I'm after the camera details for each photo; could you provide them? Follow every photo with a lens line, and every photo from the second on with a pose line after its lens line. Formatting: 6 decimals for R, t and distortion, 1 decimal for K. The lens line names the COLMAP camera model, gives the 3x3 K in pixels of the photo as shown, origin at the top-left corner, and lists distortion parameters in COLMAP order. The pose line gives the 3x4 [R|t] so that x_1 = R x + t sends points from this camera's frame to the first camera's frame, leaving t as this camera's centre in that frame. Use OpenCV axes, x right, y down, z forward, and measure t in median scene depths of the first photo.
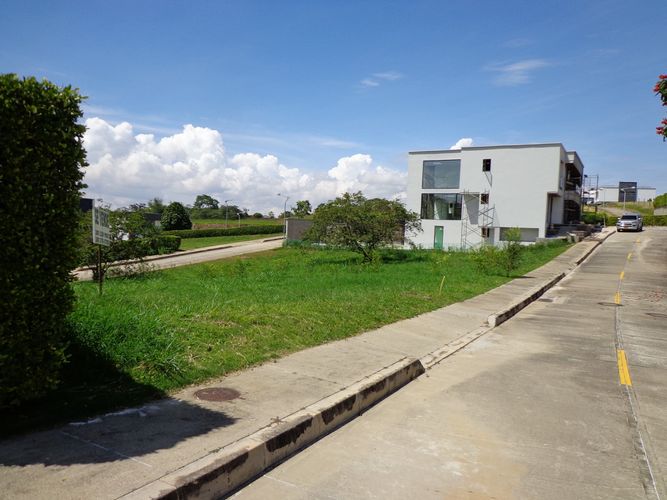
lens RADIAL K [[490.1, 0, 335.5], [0, 490.1, 251.5], [0, 0, 1]] dist [-0.021705, 0.024604]
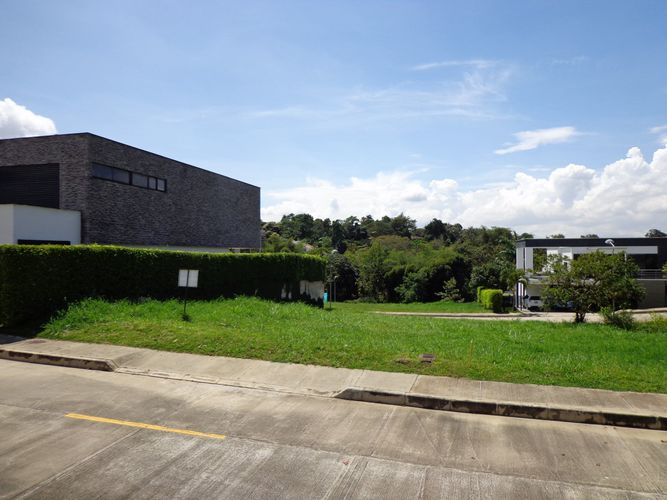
lens RADIAL K [[490.1, 0, 332.7], [0, 490.1, 252.9], [0, 0, 1]] dist [-0.021705, 0.024604]
pose [[0.220510, -0.046556, -0.974273, 0.235984], [-0.029801, 0.998072, -0.054438, -0.009045], [0.974929, 0.041038, 0.218698, 0.167146]]
